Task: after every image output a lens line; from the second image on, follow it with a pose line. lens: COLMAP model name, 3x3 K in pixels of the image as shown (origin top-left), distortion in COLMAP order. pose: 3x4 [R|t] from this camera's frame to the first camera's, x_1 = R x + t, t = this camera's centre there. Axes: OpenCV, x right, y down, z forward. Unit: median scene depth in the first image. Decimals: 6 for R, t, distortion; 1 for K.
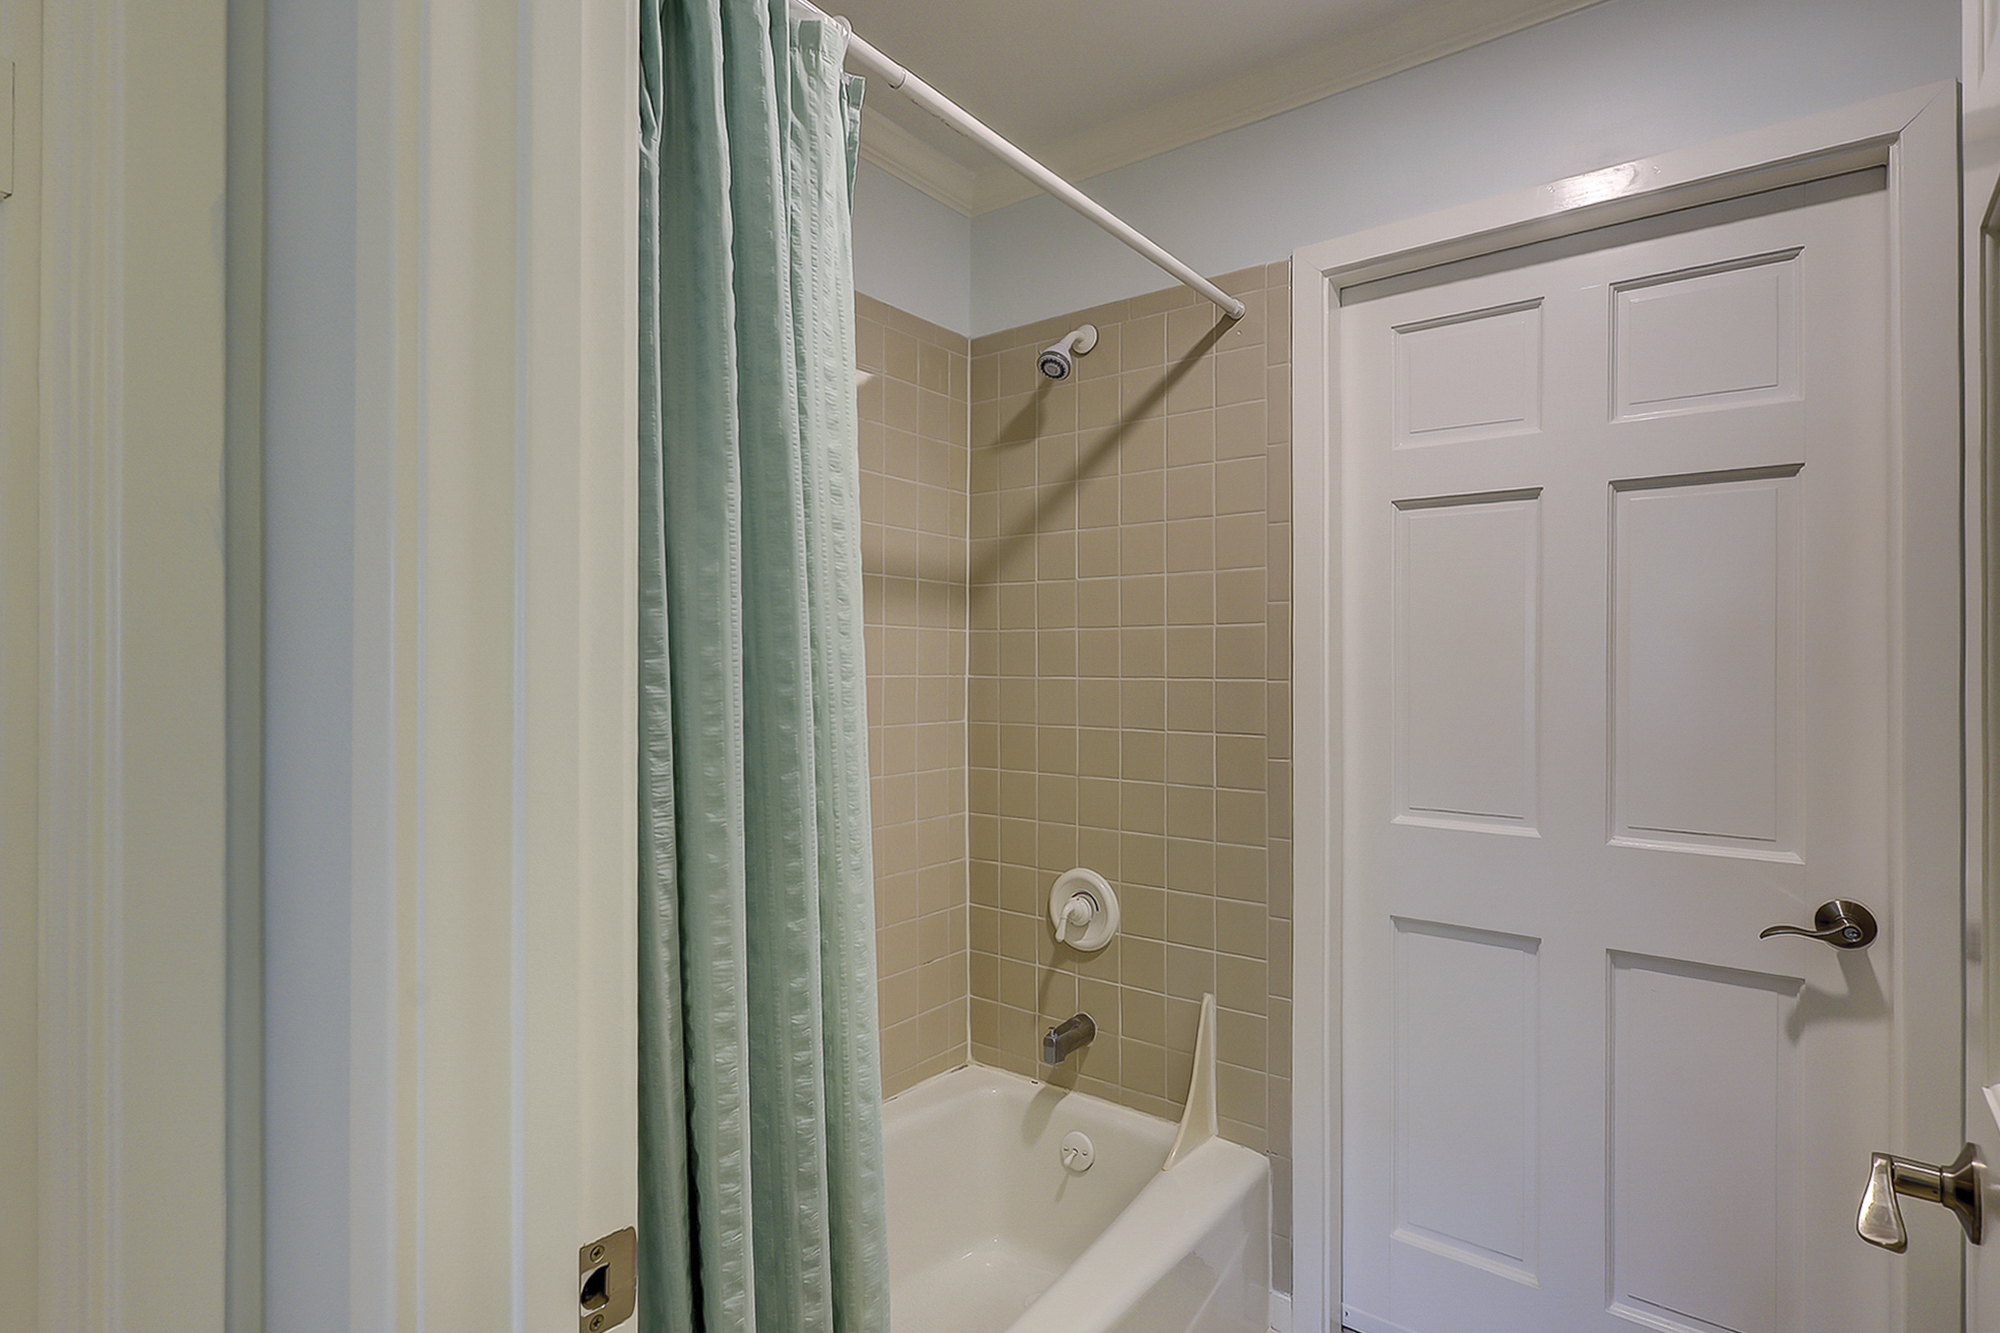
lens RADIAL K [[973.4, 0, 1002.5], [0, 973.4, 659.1], [0, 0, 1]] dist [-0.006688, 0.000240]
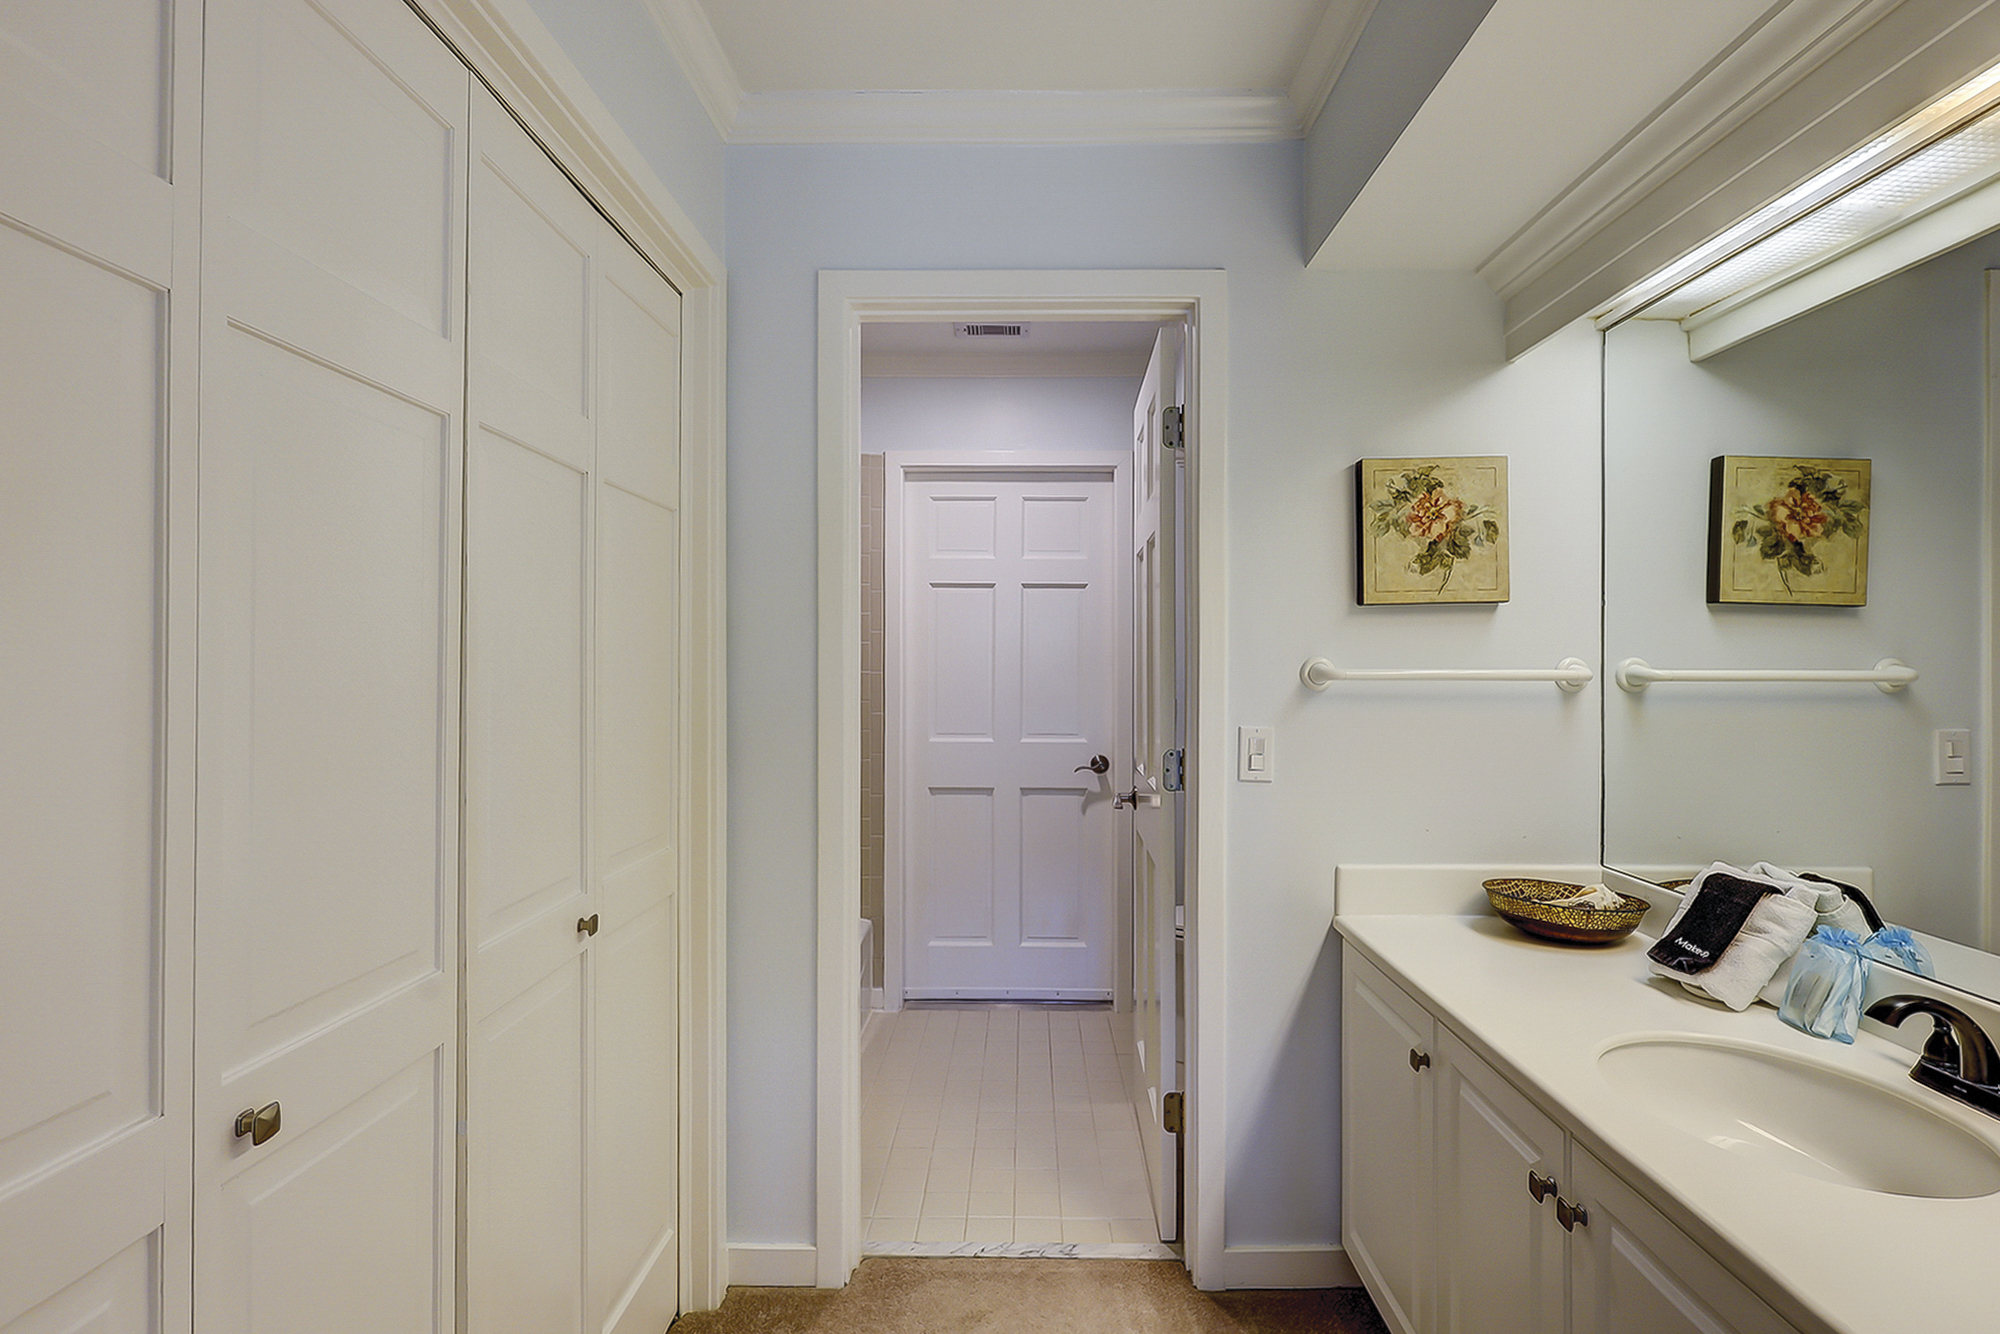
lens RADIAL K [[973.4, 0, 1001.0], [0, 973.4, 663.2], [0, 0, 1]] dist [-0.006688, 0.000240]
pose [[0.796906, 0.006708, 0.604066, -0.871422], [-0.003368, 0.999972, -0.006662, 0.023106], [-0.604094, 0.003274, 0.796906, -0.872331]]
